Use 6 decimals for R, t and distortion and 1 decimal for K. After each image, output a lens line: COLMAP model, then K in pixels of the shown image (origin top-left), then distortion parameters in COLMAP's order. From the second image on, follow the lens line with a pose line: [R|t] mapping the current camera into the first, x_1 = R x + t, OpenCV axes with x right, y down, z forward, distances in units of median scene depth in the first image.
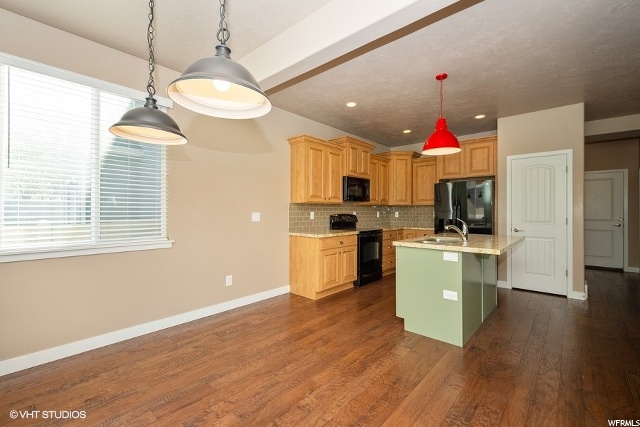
lens RADIAL K [[278.9, 0, 315.0], [0, 278.9, 210.9], [0, 0, 1]] dist [-0.000175, -0.000074]
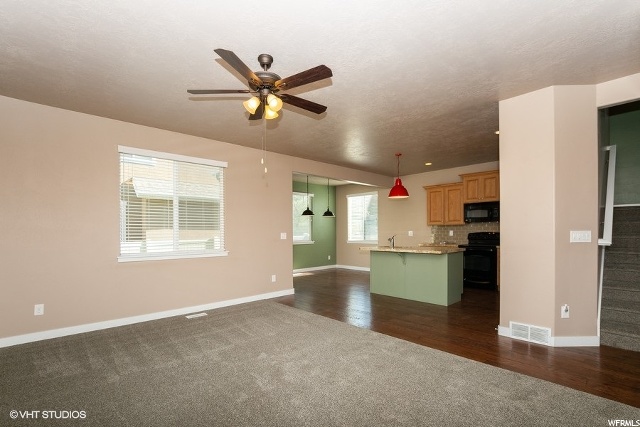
lens RADIAL K [[299.8, 0, 321.2], [0, 299.8, 234.5], [0, 0, 1]] dist [-0.000113, -0.000033]
pose [[-0.081658, 0.013892, -0.996564, 1.571937], [0.010944, 0.999855, 0.013042, -0.005021], [0.996600, -0.009841, -0.081799, 0.429977]]
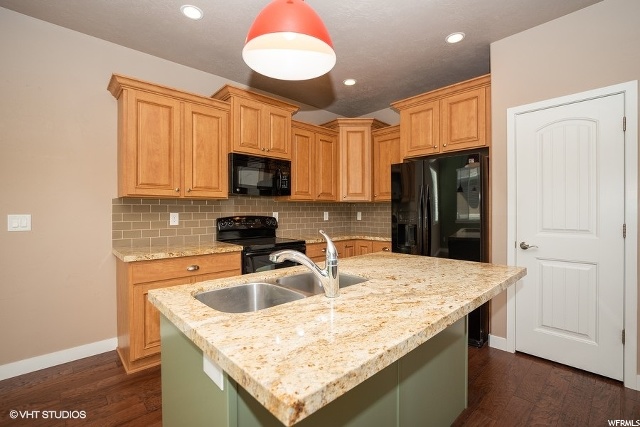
lens RADIAL K [[294.9, 0, 320.0], [0, 294.9, 213.5], [0, 0, 1]] dist [-0.042129, 0.019358]
pose [[0.996937, -0.002832, -0.078156, 0.343363], [0.003601, 0.999946, 0.009702, -0.000529], [0.078125, -0.009953, 0.996894, 0.379839]]
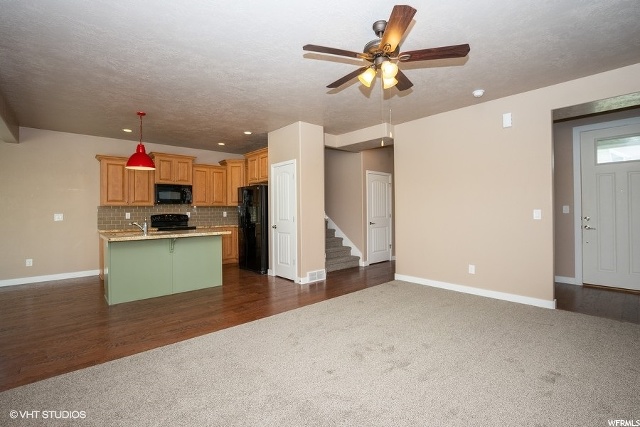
lens RADIAL K [[303.2, 0, 317.9], [0, 303.2, 208.8], [0, 0, 1]] dist [-0.001112, -0.000138]
pose [[0.991035, -0.011602, -0.133098, 0.991810], [0.010954, 0.999924, -0.005601, 0.001930], [0.133153, 0.004093, 0.991087, -0.239138]]
